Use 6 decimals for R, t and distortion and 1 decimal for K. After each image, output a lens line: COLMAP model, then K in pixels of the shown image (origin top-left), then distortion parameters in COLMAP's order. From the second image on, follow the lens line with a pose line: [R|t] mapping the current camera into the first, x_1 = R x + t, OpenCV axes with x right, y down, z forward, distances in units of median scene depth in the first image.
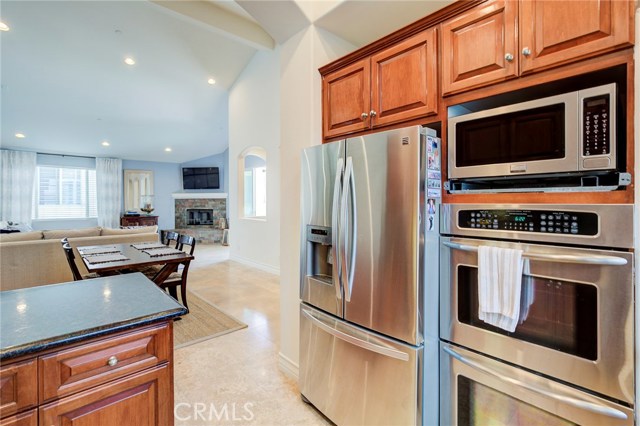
lens RADIAL K [[292.1, 0, 318.5], [0, 292.1, 201.9], [0, 0, 1]] dist [-0.012377, 0.000181]
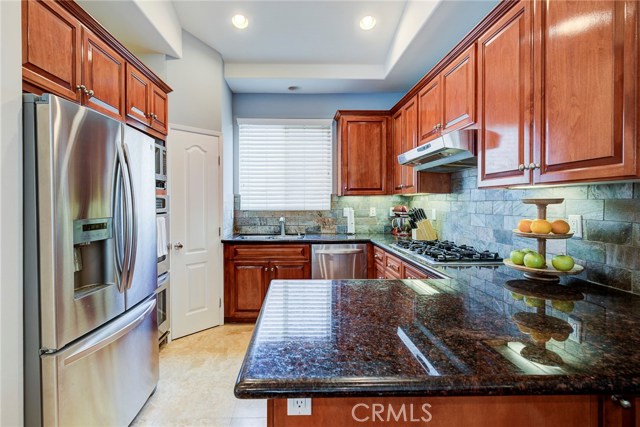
lens RADIAL K [[312.4, 0, 300.3], [0, 312.4, 204.8], [0, 0, 1]] dist [-0.000811, -0.000293]
pose [[-0.748269, -0.001925, 0.663393, -0.201563], [0.004224, 0.999962, 0.007667, 0.009201], [-0.663382, 0.008539, -0.748232, 0.272115]]
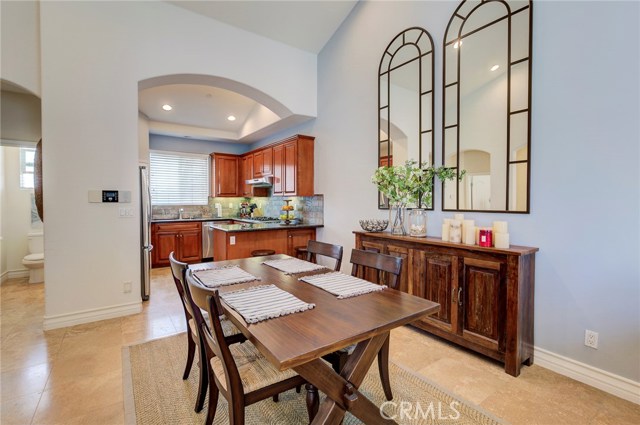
lens RADIAL K [[294.6, 0, 317.5], [0, 294.6, 207.5], [0, 0, 1]] dist [-0.001953, -0.000034]
pose [[-0.989932, -0.002015, 0.141527, -0.337274], [0.001758, 0.999646, 0.026532, 0.007434], [-0.141530, 0.026514, -0.989579, 0.649151]]
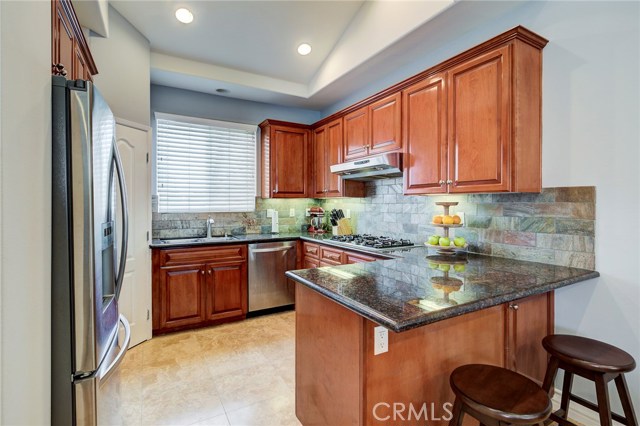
lens RADIAL K [[307.9, 0, 323.4], [0, 307.9, 205.3], [0, 0, 1]] dist [-0.000597, -0.000084]
pose [[-0.975343, 0.000825, 0.220694, -0.138165], [0.001833, 0.999989, 0.004364, 0.009061], [-0.220688, 0.004661, -0.975333, 0.343167]]
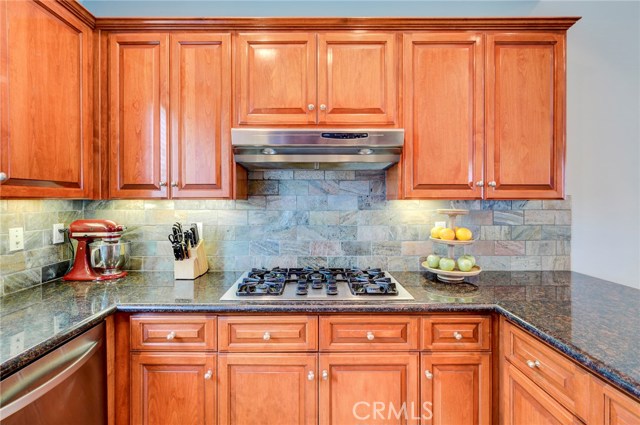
lens RADIAL K [[304.9, 0, 309.2], [0, 304.9, 201.2], [0, 0, 1]] dist [-0.000041, 0.000148]
pose [[-0.678226, 0.004877, -0.734837, 0.034714], [0.000487, 0.999981, 0.006186, 0.000086], [0.734853, 0.003838, -0.678216, 0.110756]]
